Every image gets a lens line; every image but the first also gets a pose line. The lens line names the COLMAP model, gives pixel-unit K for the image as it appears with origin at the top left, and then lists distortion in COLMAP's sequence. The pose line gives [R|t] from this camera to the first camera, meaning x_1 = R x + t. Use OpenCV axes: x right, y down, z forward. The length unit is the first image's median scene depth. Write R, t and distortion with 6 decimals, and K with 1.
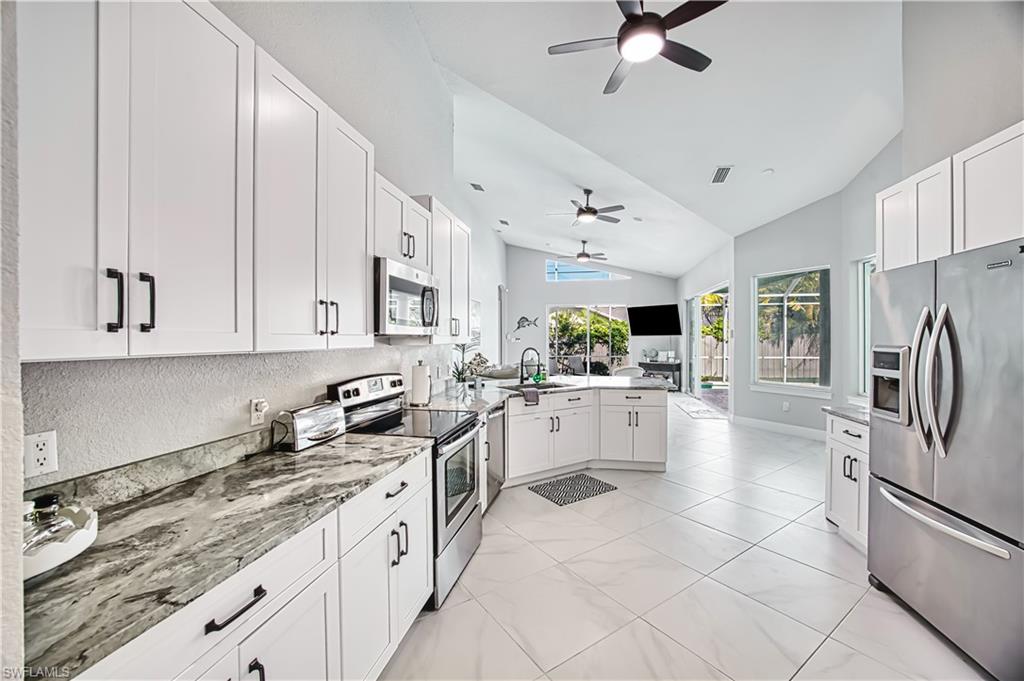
lens RADIAL K [[413.2, 0, 514.7], [0, 413.2, 334.5], [0, 0, 1]] dist [-0.035346, 0.009301]
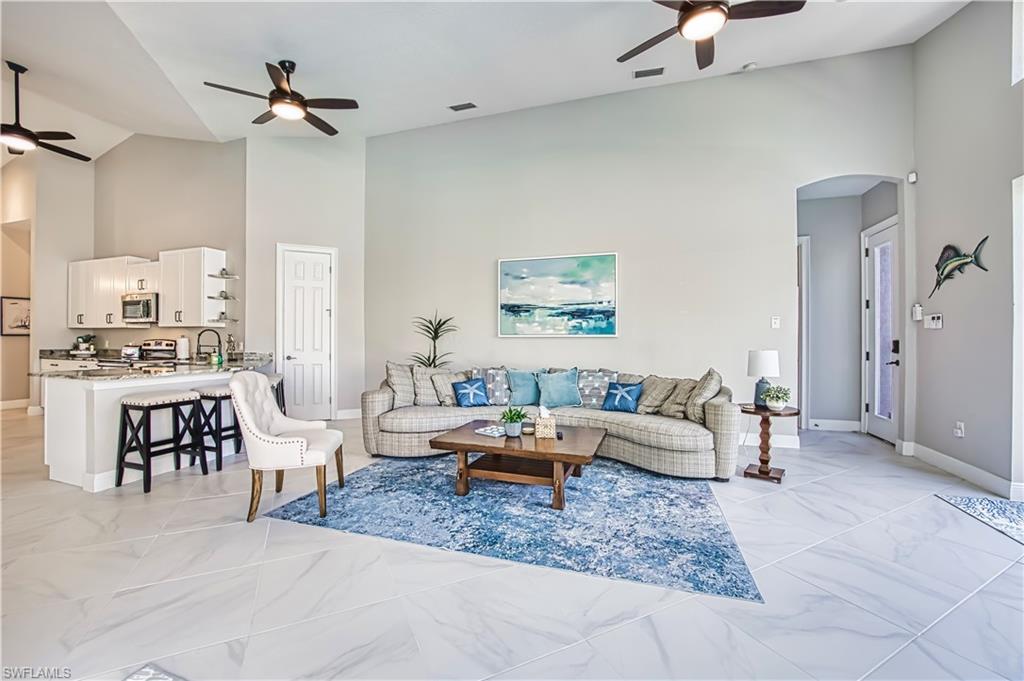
lens RADIAL K [[413.2, 0, 512.4], [0, 413.2, 340.9], [0, 0, 1]] dist [-0.035346, 0.009301]
pose [[-0.142924, 0.008213, -0.989700, 1.296369], [0.009720, 0.999929, 0.006894, 0.083137], [0.989686, -0.008634, -0.142994, 2.581418]]
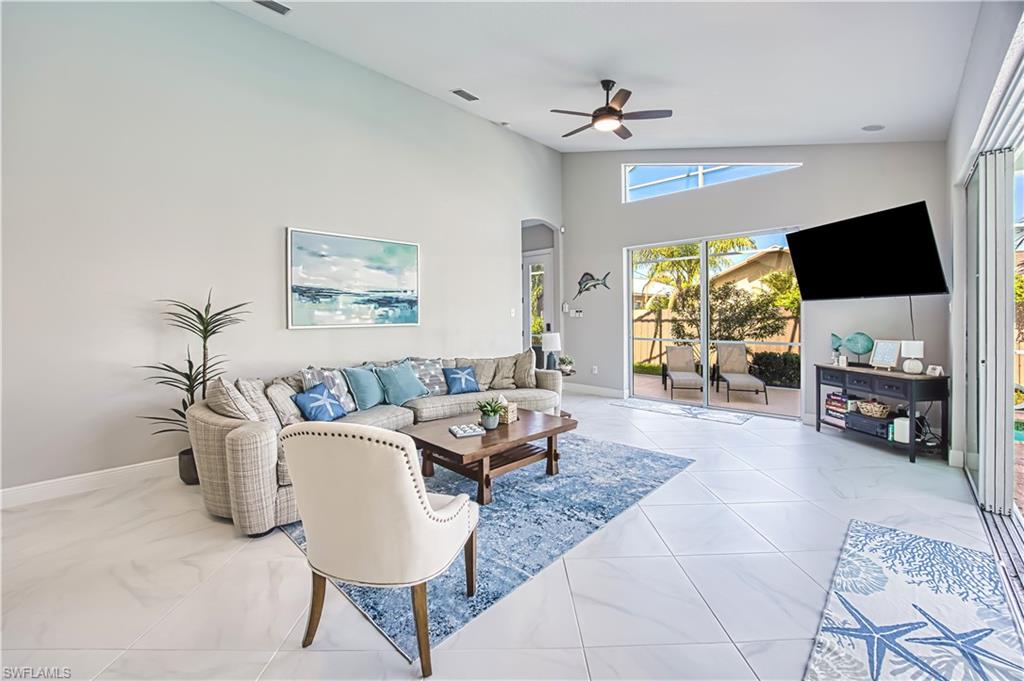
lens RADIAL K [[413.2, 0, 513.5], [0, 413.2, 320.2], [0, 0, 1]] dist [-0.035346, 0.009301]
pose [[0.826426, 0.001009, -0.563044, 0.931158], [0.013643, 0.999669, 0.021815, 0.034851], [0.562879, -0.025710, 0.826139, 1.668269]]
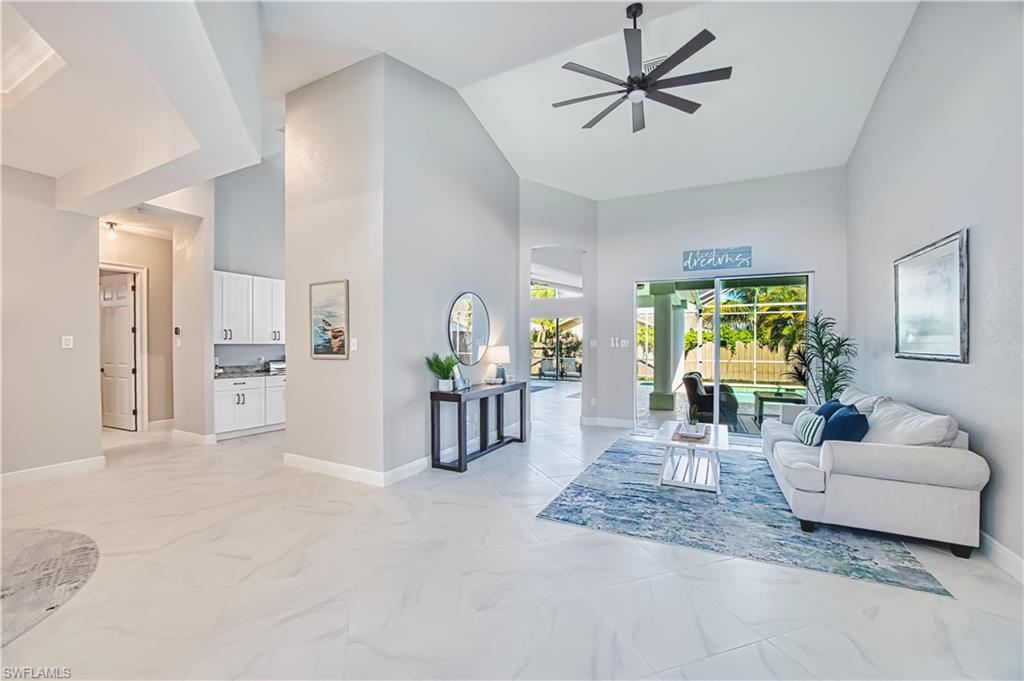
lens RADIAL K [[413.2, 0, 505.5], [0, 413.2, 343.6], [0, 0, 1]] dist [-0.035346, 0.009301]
pose [[0.959458, 0.005604, -0.281796, 1.357966], [-0.003021, 0.999949, 0.009598, -0.004341], [0.281835, -0.008358, 0.959426, -1.039836]]
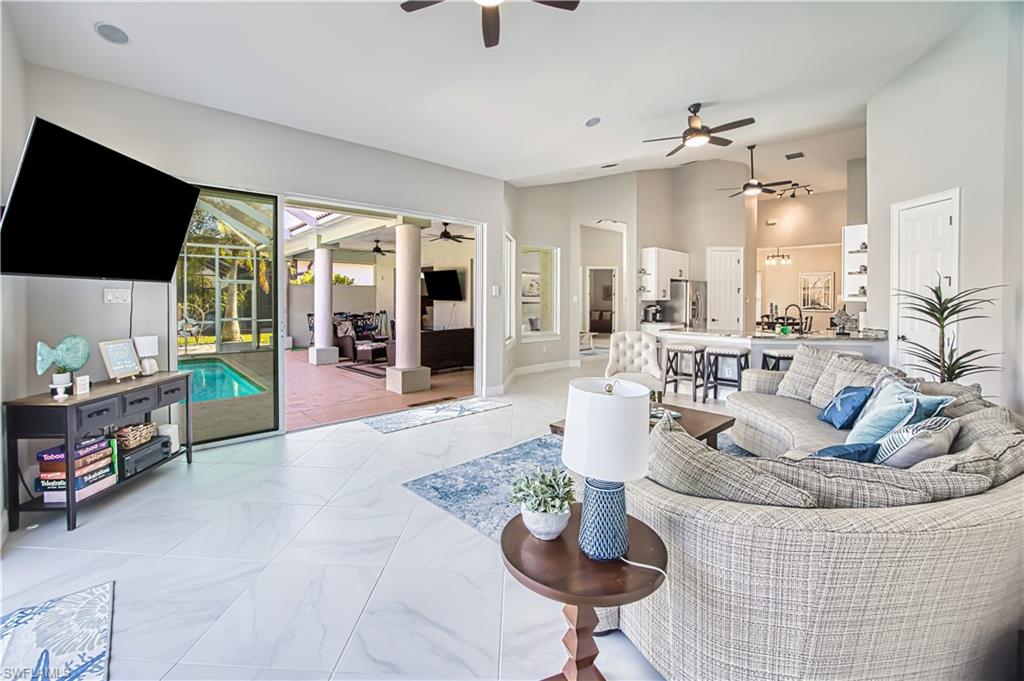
lens RADIAL K [[413.2, 0, 500.4], [0, 413.2, 308.0], [0, 0, 1]] dist [-0.035346, 0.009301]
pose [[-0.796093, -0.009822, 0.605095, 0.018211], [-0.006341, 0.999949, 0.007890, 0.051255], [-0.605141, 0.002444, -0.796114, 3.405554]]
